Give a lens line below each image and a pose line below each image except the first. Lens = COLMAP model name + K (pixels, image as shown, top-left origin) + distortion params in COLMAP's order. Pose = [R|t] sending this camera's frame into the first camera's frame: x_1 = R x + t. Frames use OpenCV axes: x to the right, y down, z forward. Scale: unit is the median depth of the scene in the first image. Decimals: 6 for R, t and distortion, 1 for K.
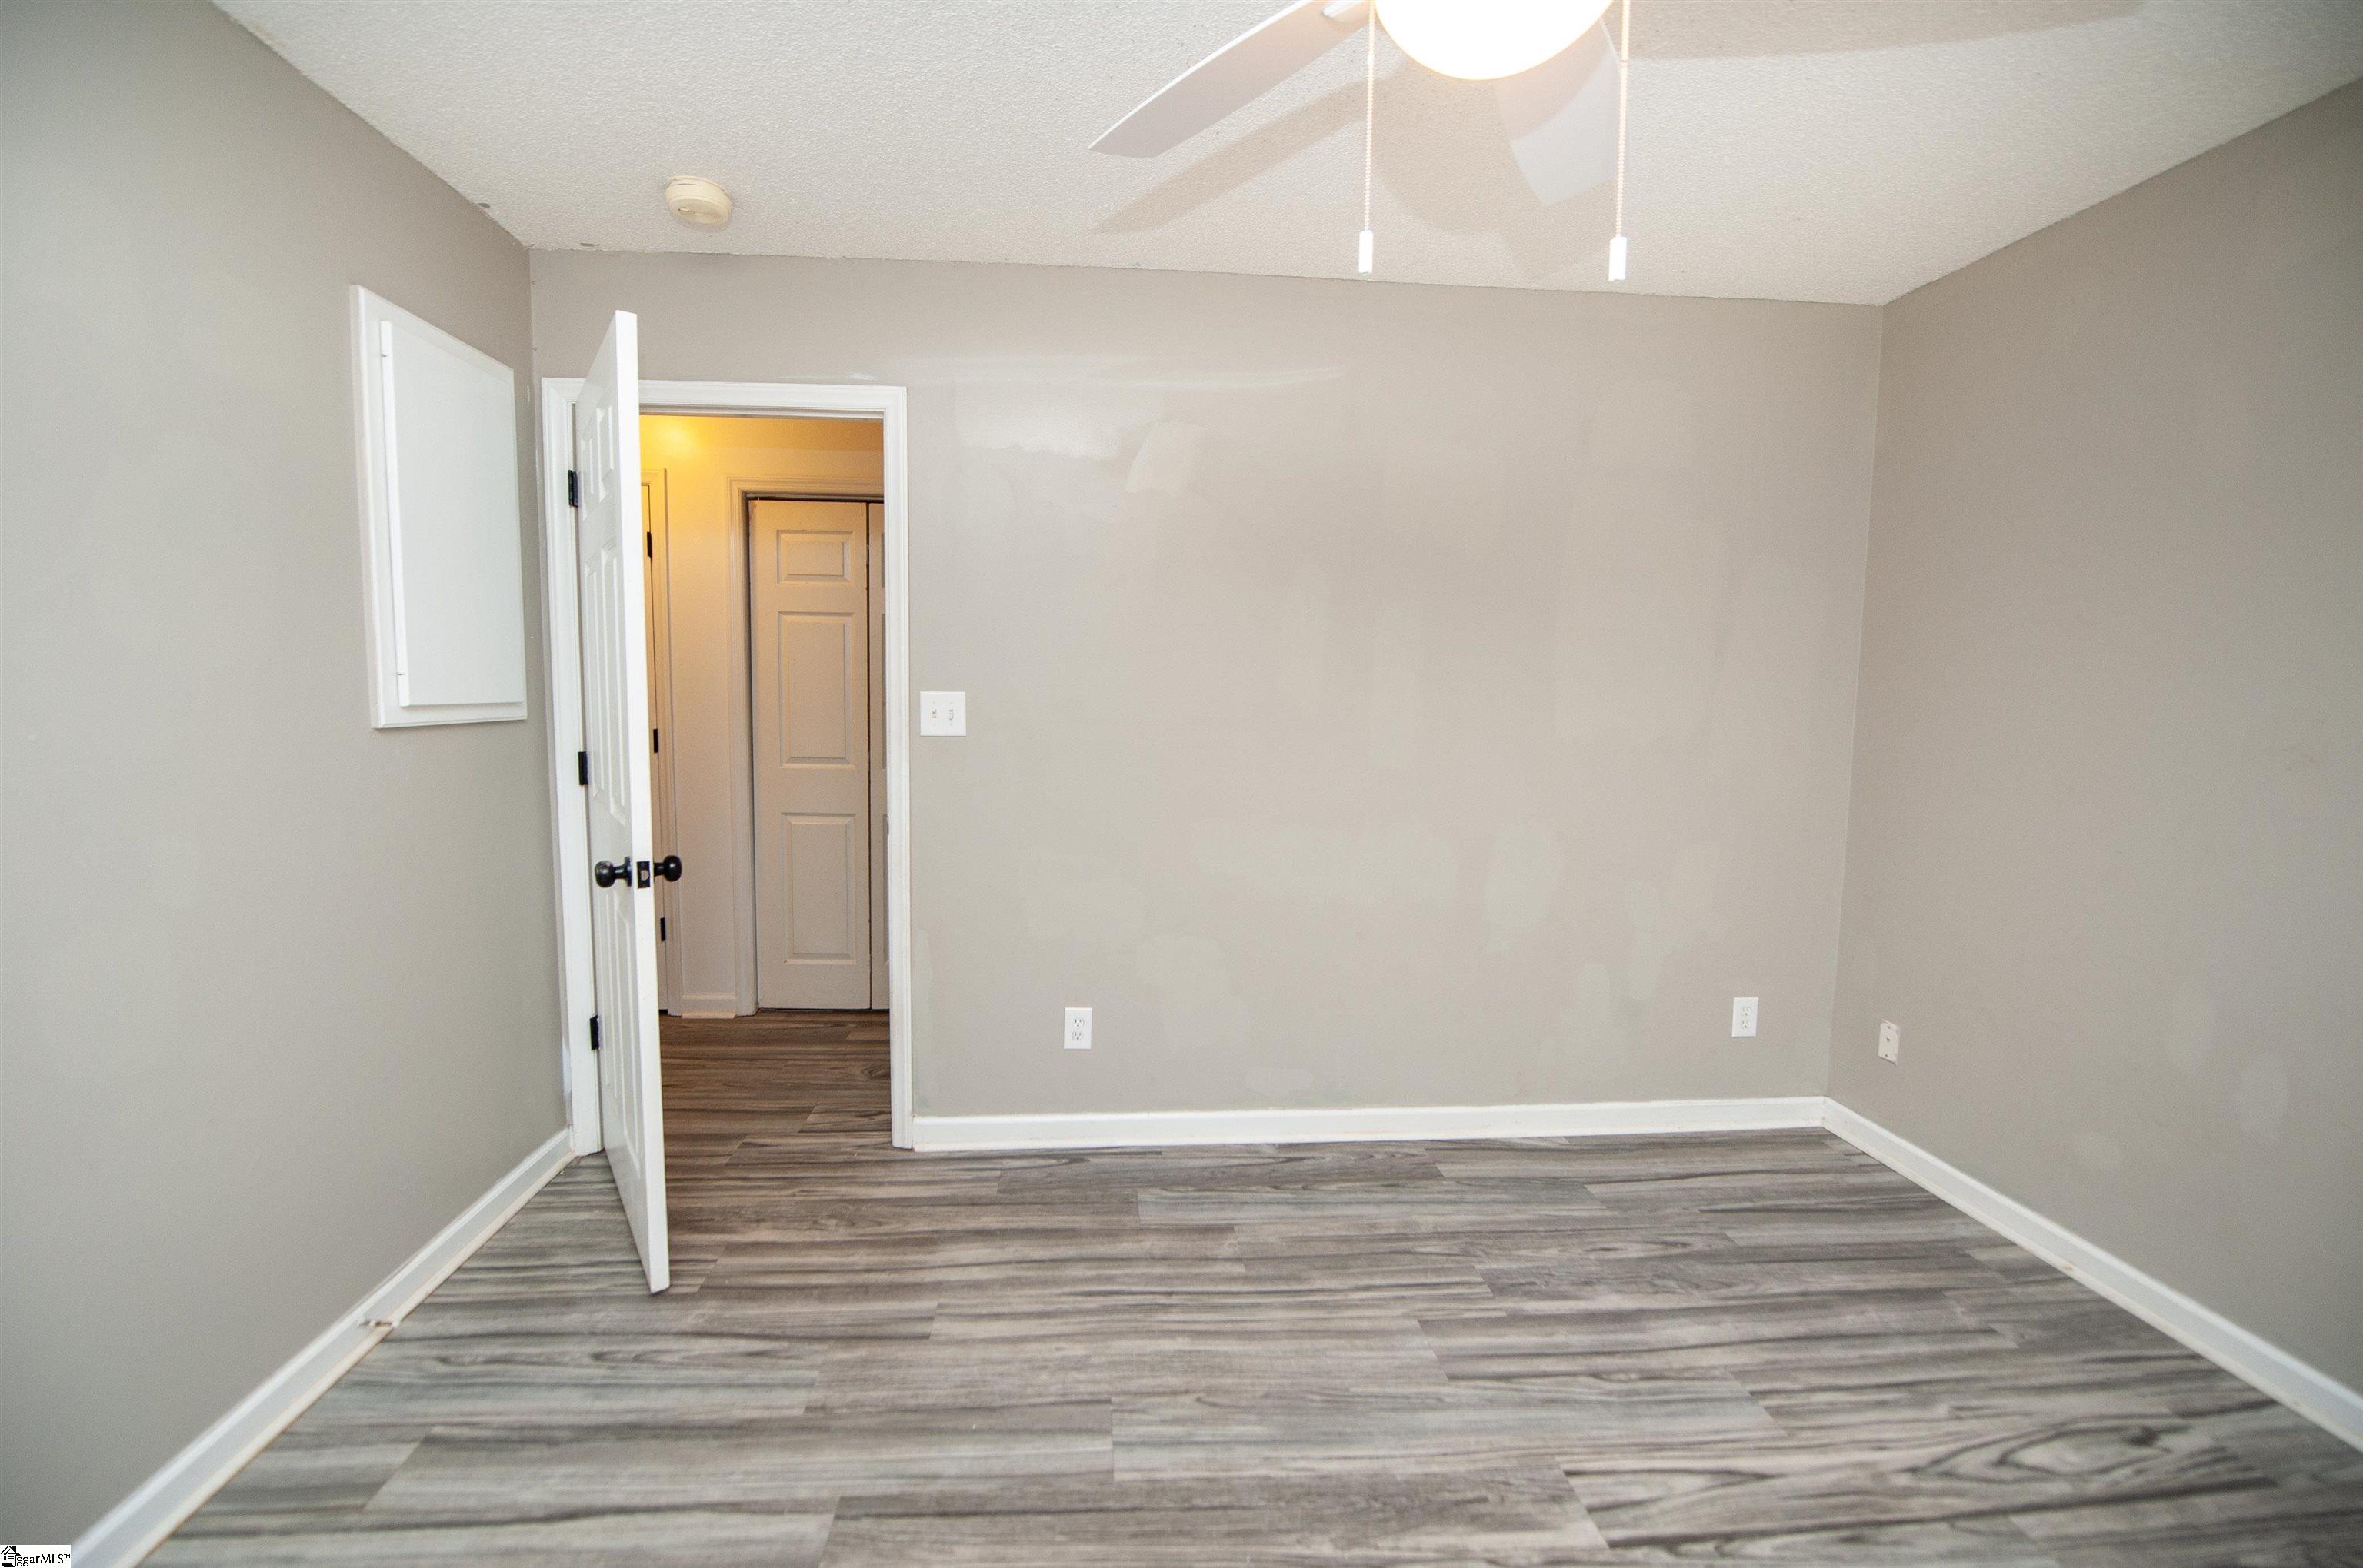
lens RADIAL K [[943.0, 0, 1181.5], [0, 943.0, 784.0], [0, 0, 1]] dist [-0.017972, -0.000299]
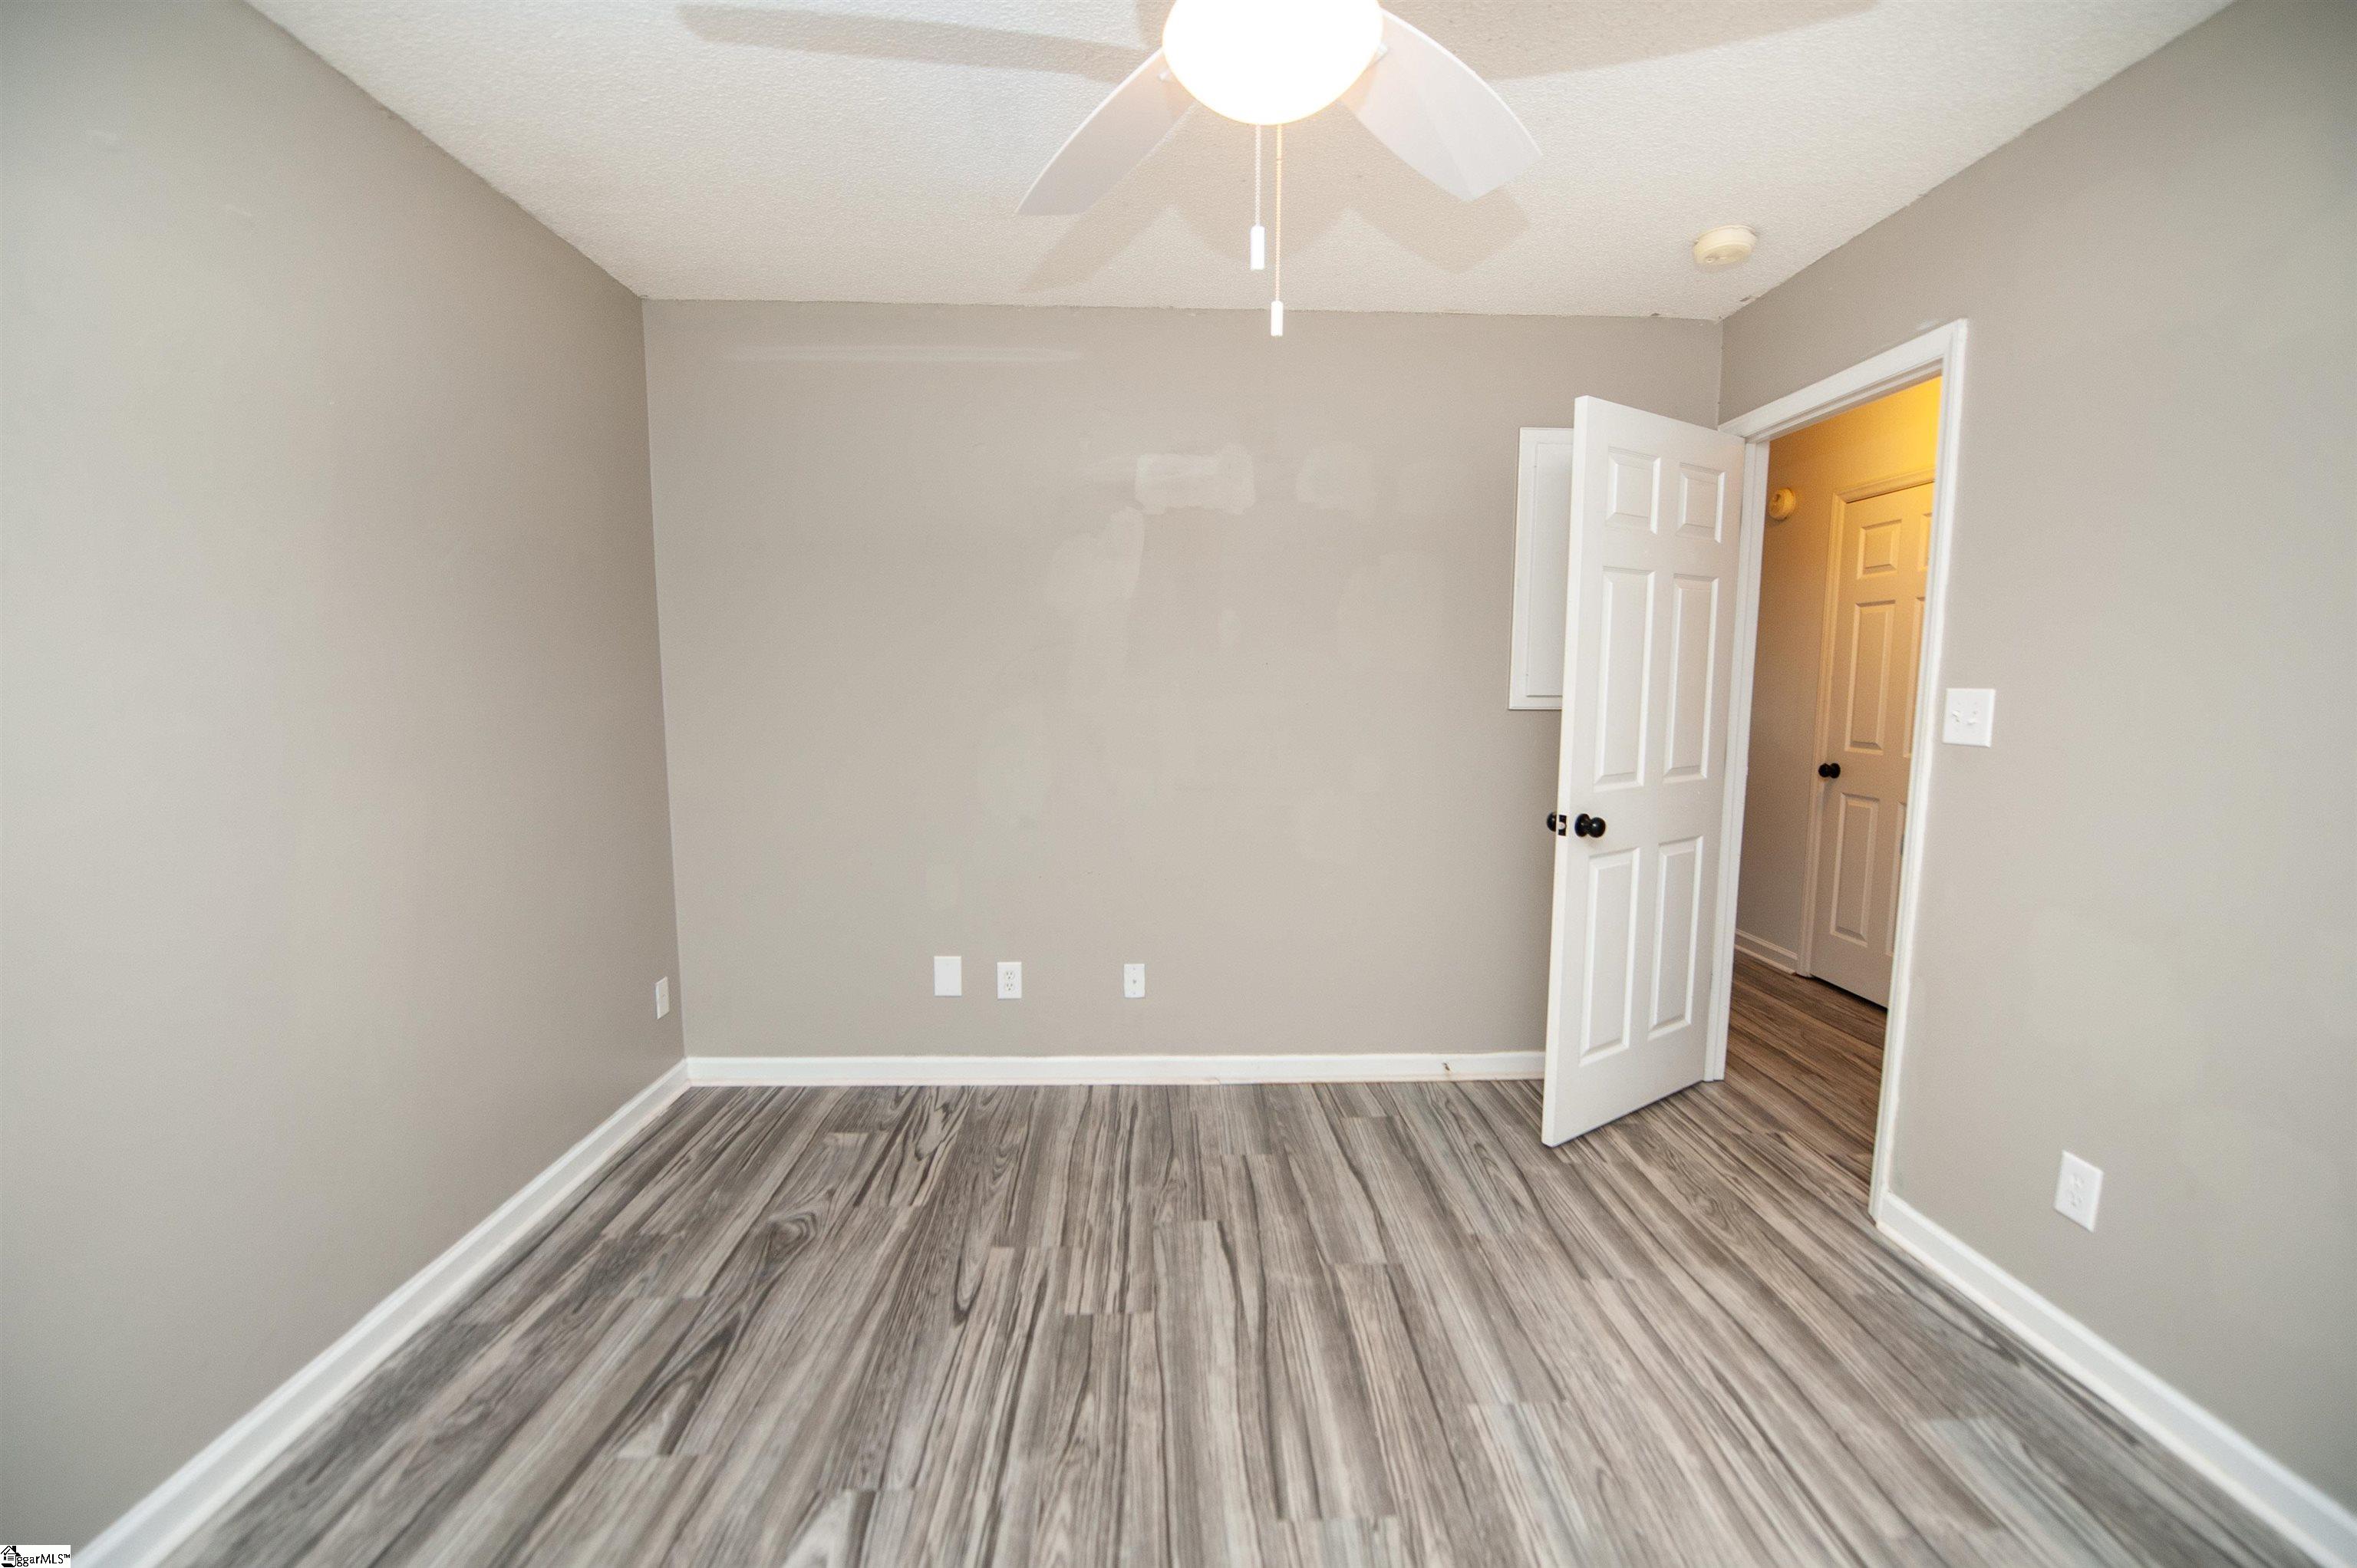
lens RADIAL K [[964.5, 0, 1183.5], [0, 964.5, 793.9], [0, 0, 1]] dist [-0.016486, -0.000372]
pose [[-0.029676, 0.106309, -0.993890, 0.810961], [-0.099734, 0.989051, 0.108769, -0.044376], [0.994572, 0.102352, -0.018749, 0.510017]]
